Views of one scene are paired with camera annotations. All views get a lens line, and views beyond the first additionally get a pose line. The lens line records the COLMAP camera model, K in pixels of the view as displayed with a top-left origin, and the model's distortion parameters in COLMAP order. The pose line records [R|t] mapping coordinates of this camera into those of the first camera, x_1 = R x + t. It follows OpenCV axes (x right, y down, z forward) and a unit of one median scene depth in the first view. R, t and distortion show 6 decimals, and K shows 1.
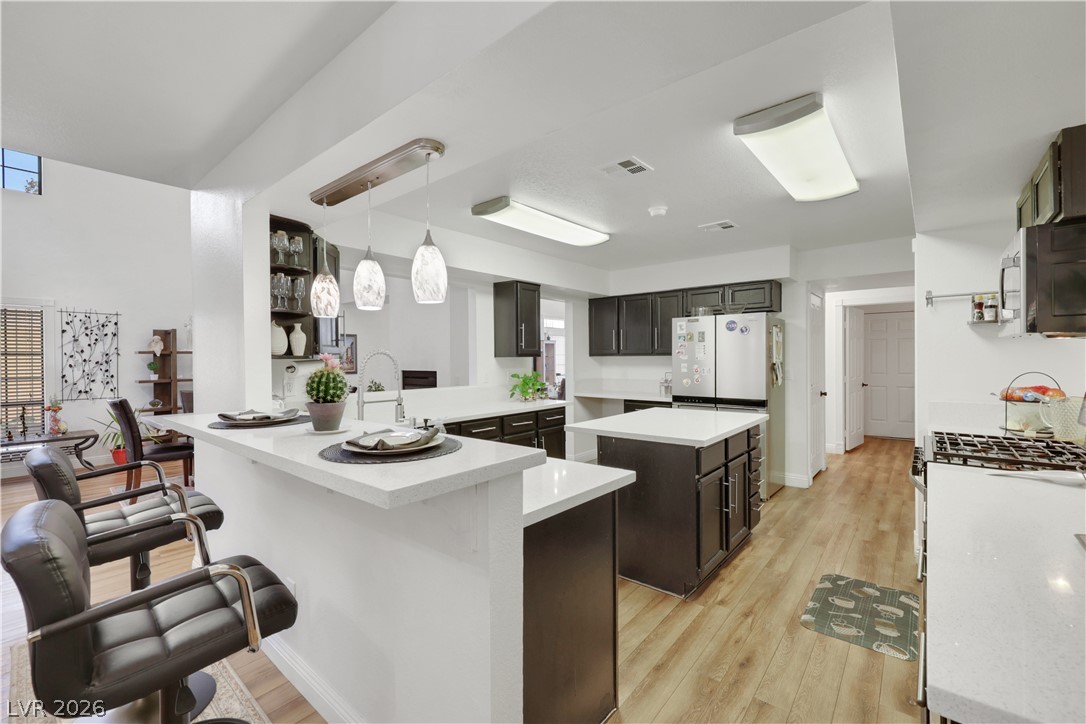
lens RADIAL K [[451.0, 0, 536.6], [0, 451.0, 355.6], [0, 0, 1]] dist [0.002441, 0.000122]
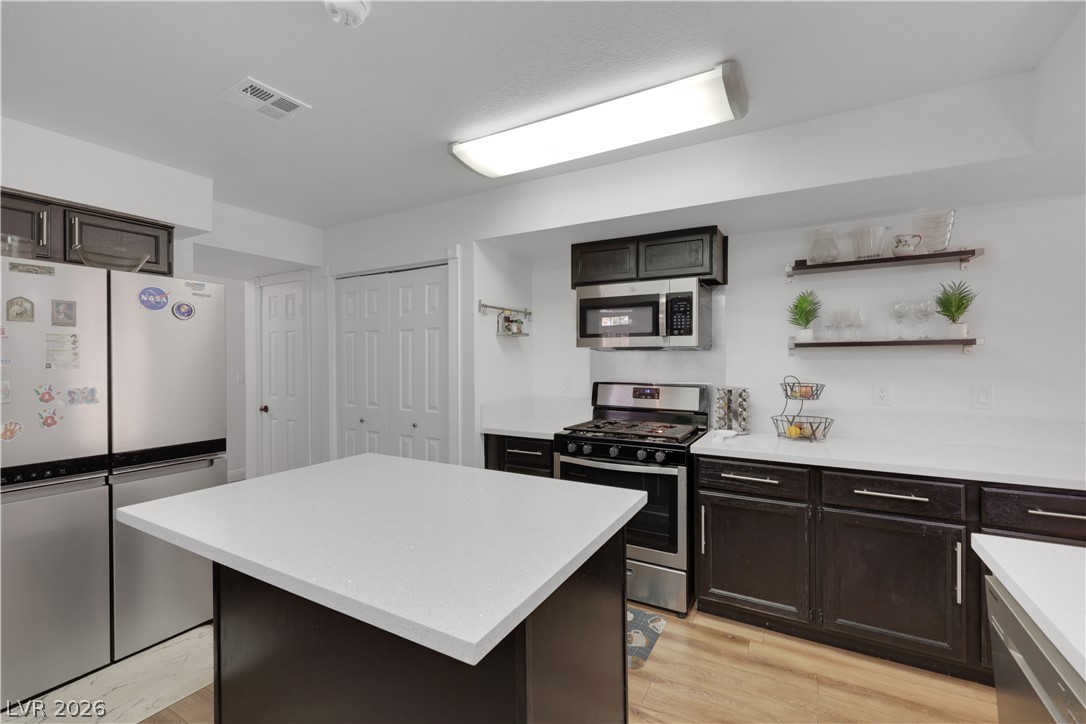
lens RADIAL K [[451.0, 0, 536.6], [0, 451.0, 355.6], [0, 0, 1]] dist [0.002441, 0.000122]
pose [[-0.187588, 0.017124, 0.982098, -0.206742], [-0.000176, 0.999847, -0.017467, 0.006421], [-0.982248, -0.003450, -0.187557, 1.152465]]
